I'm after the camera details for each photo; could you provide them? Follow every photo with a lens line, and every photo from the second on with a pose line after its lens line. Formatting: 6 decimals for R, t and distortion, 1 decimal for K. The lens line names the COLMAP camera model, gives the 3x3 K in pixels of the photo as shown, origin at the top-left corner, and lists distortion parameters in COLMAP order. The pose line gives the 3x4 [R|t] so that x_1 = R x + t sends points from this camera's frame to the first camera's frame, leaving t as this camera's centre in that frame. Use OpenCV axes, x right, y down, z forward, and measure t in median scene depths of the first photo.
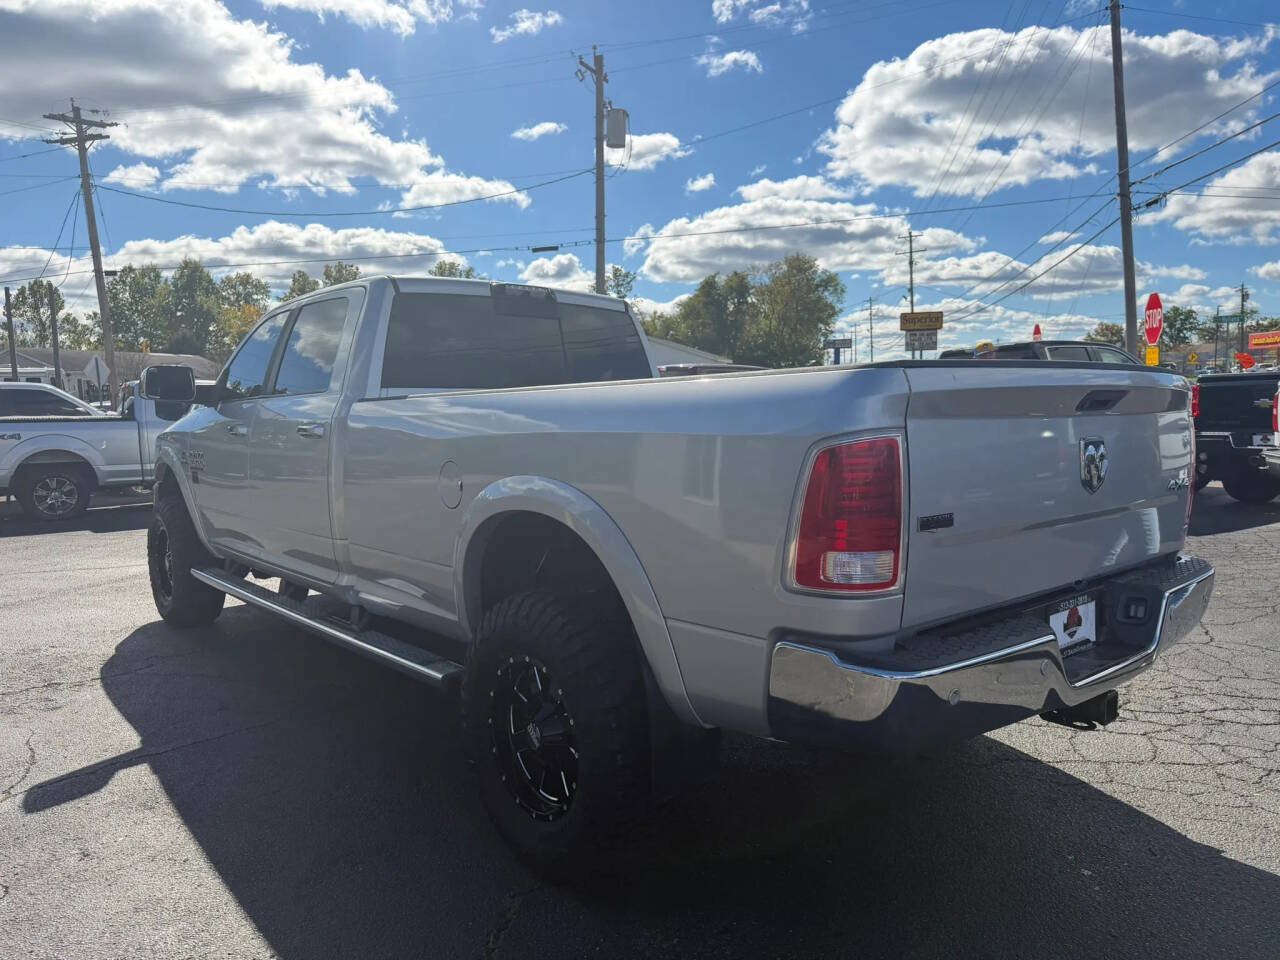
lens RADIAL K [[911.2, 0, 644.1], [0, 911.2, 488.4], [0, 0, 1]] dist [0.033393, -0.036582]
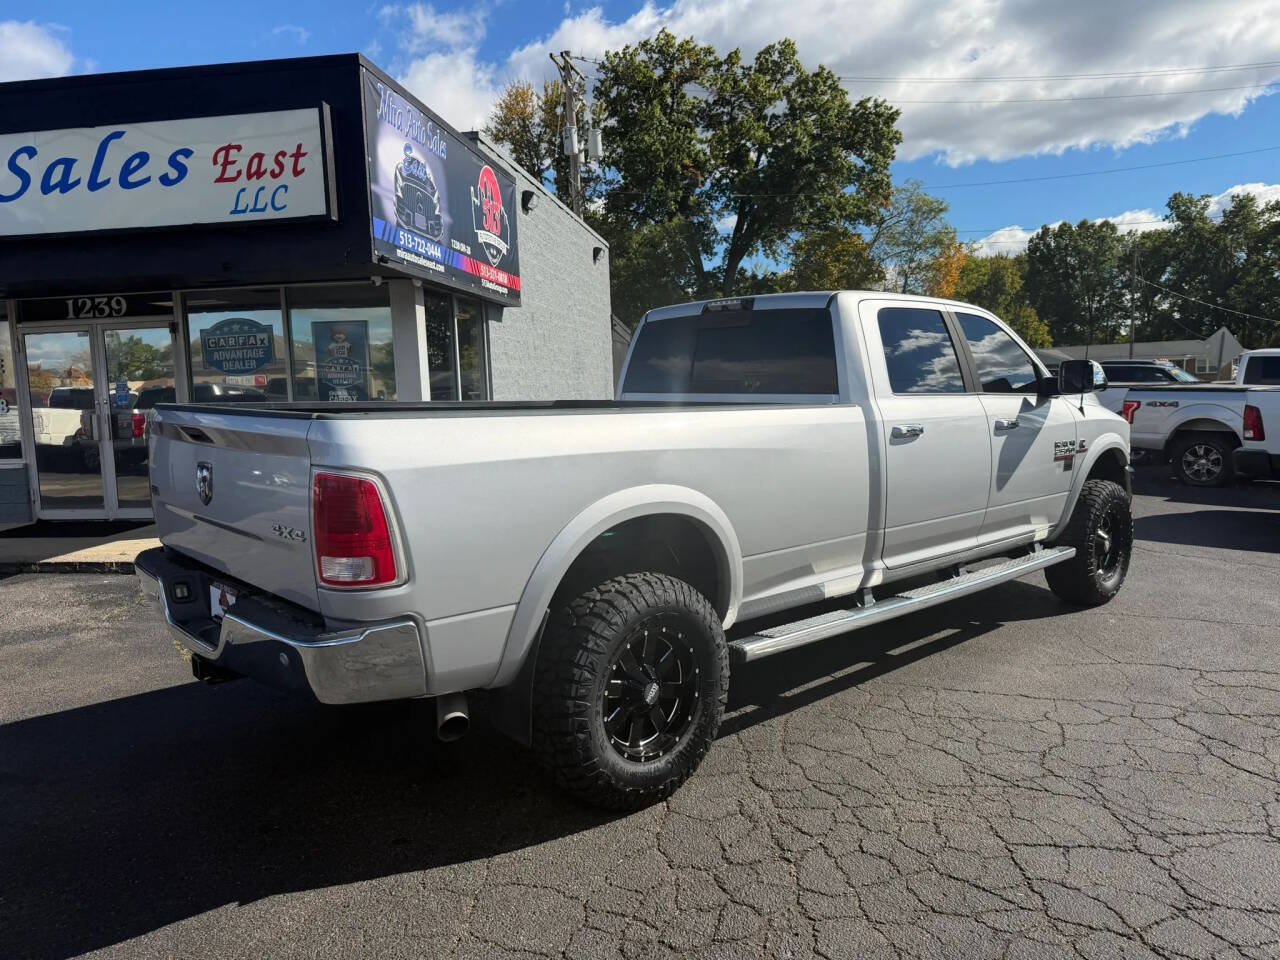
lens RADIAL K [[911.2, 0, 638.9], [0, 911.2, 478.0], [0, 0, 1]] dist [0.033393, -0.036582]
pose [[0.044968, 0.128849, -0.990644, 0.462931], [-0.082721, 0.988722, 0.124844, -0.065977], [0.995558, 0.076334, 0.055119, 0.390724]]
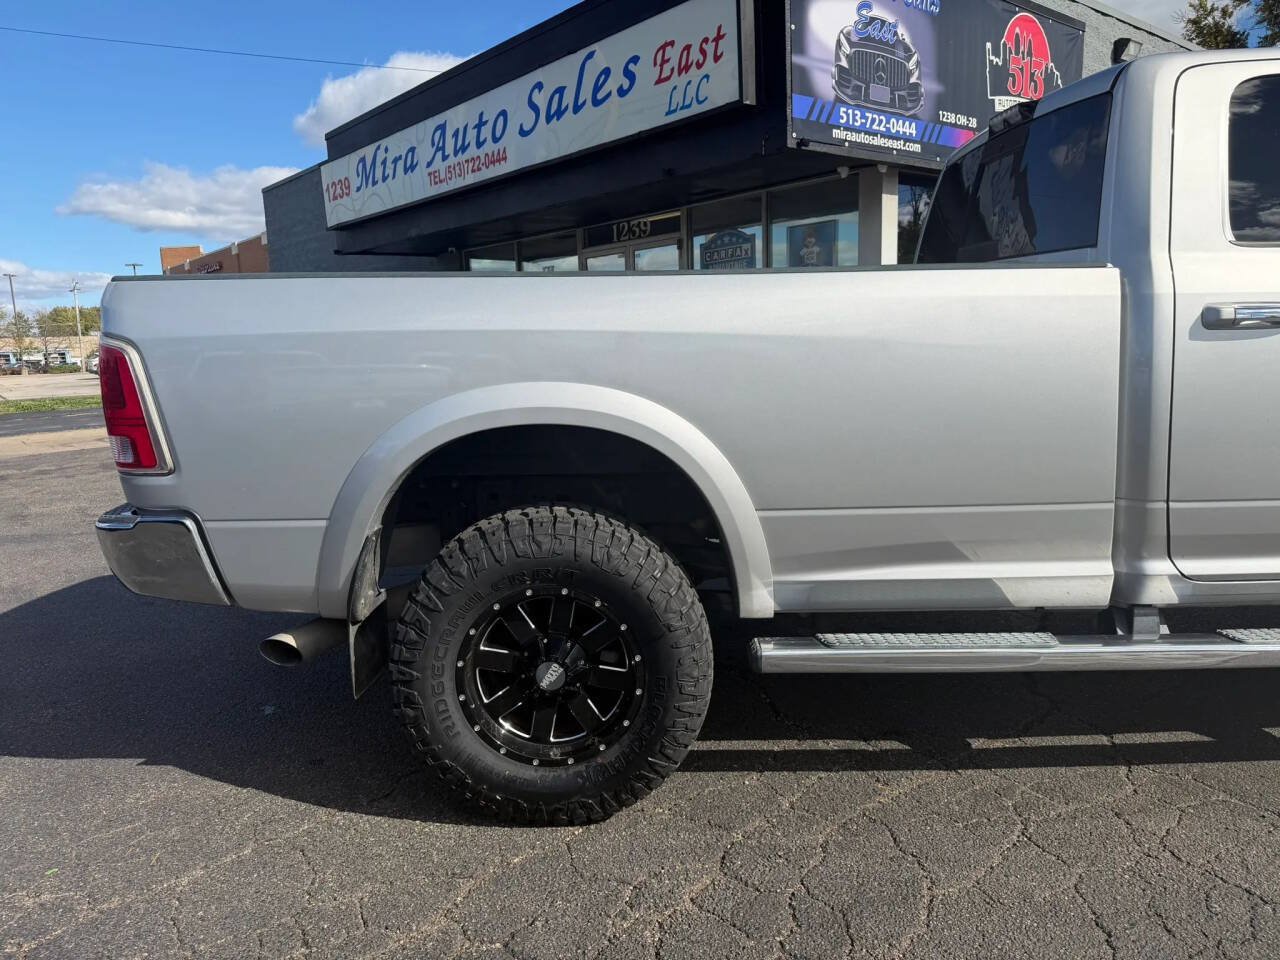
lens RADIAL K [[911.2, 0, 638.3], [0, 911.2, 485.5], [0, 0, 1]] dist [0.033393, -0.036582]
pose [[-0.634988, 0.174854, -0.752474, 0.283815], [-0.032231, 0.967203, 0.251950, -0.054309], [0.771850, 0.184238, -0.608526, 0.587018]]
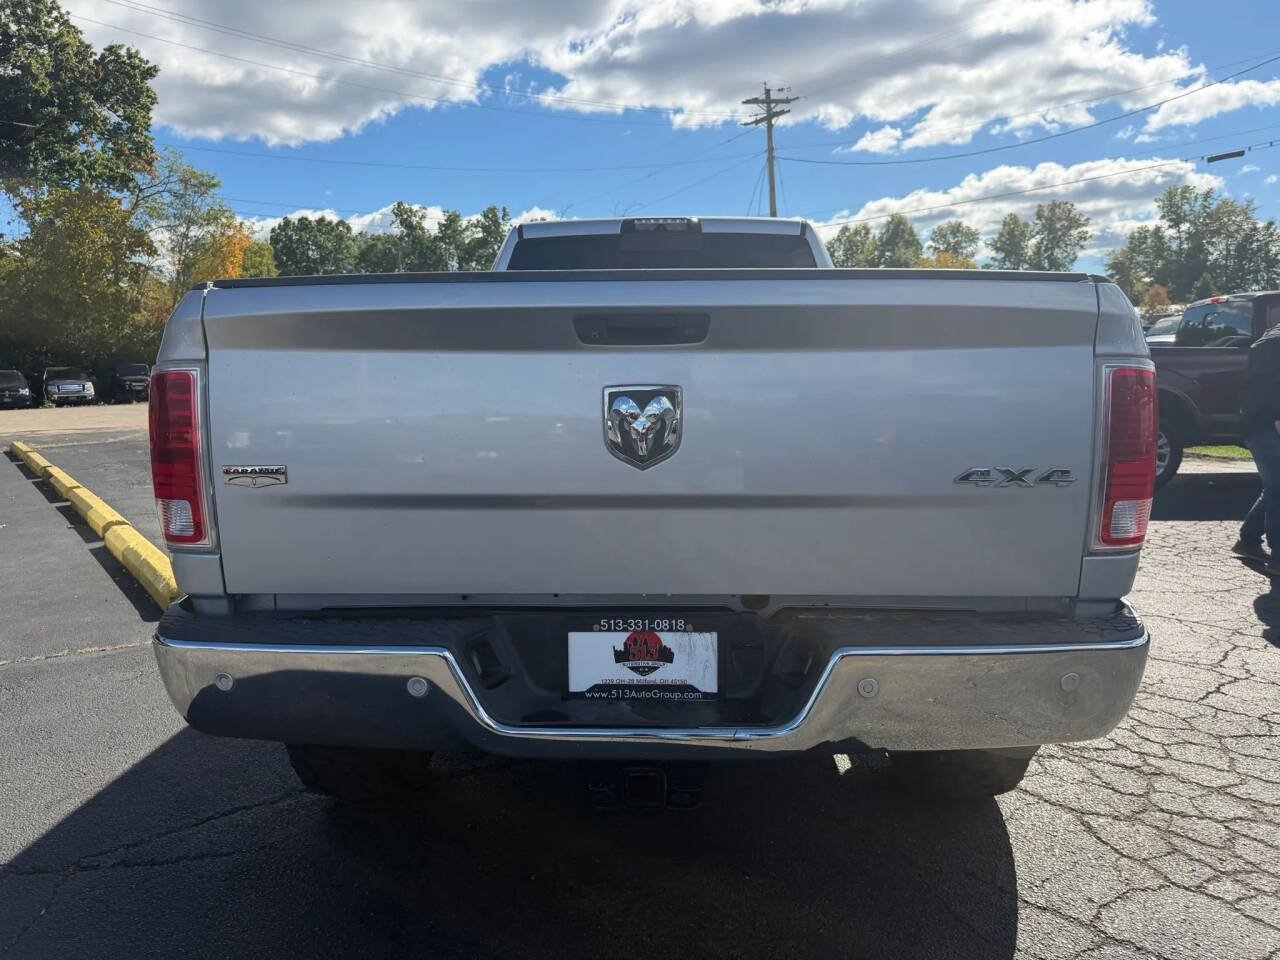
lens RADIAL K [[911.2, 0, 637.0], [0, 911.2, 478.2], [0, 0, 1]] dist [0.033393, -0.036582]
pose [[0.738884, 0.098353, -0.666616, 0.230402], [-0.067926, 0.995123, 0.071531, -0.009094], [0.670400, -0.007573, 0.741961, 0.121346]]
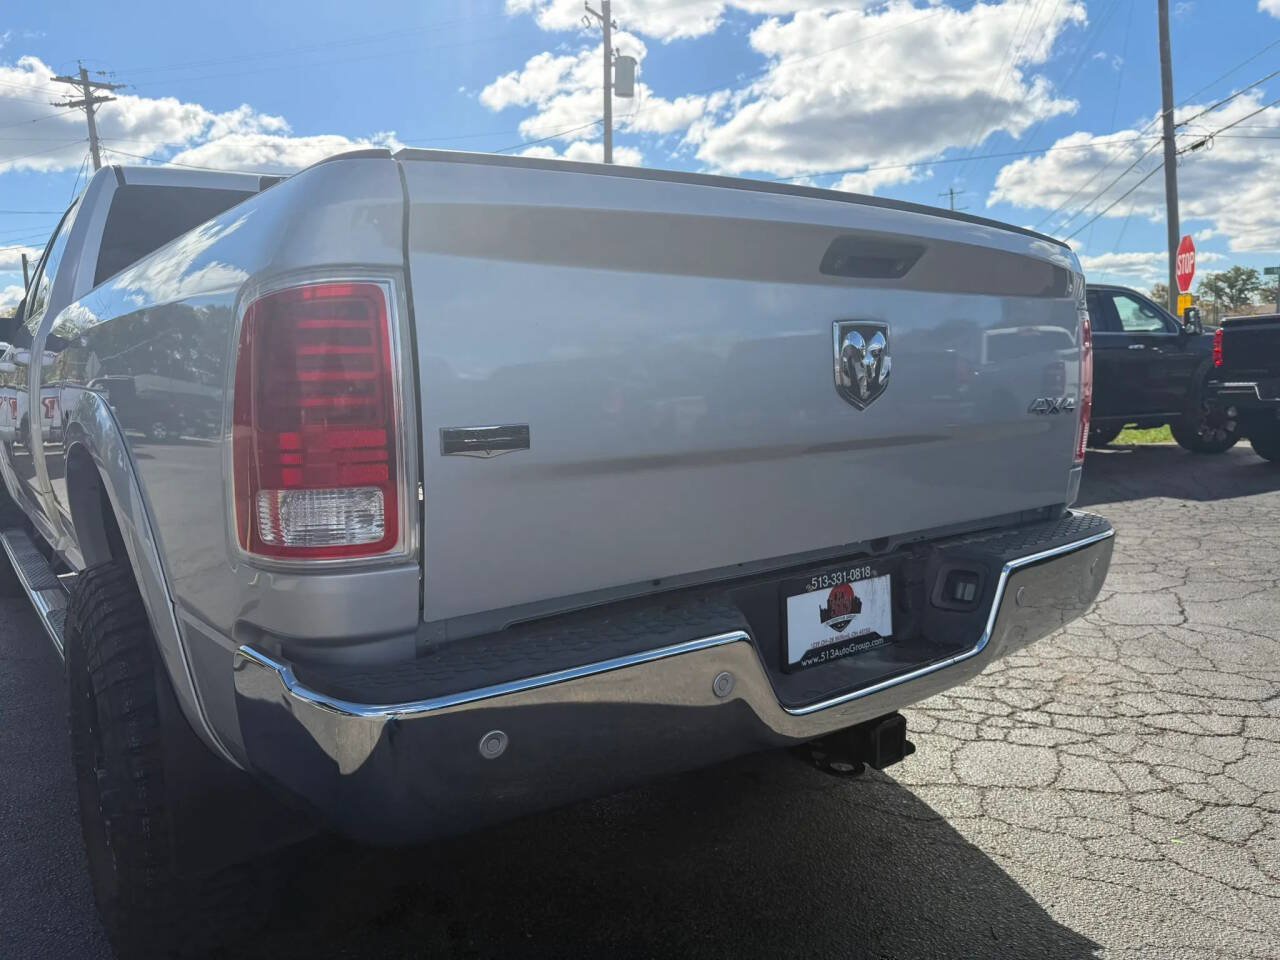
lens RADIAL K [[911.2, 0, 639.8], [0, 911.2, 491.8], [0, 0, 1]] dist [0.033393, -0.036582]
pose [[0.998803, -0.000200, -0.048908, 0.089360], [0.002059, 0.999276, 0.037977, 0.009340], [0.048865, -0.038032, 0.998081, 0.085003]]
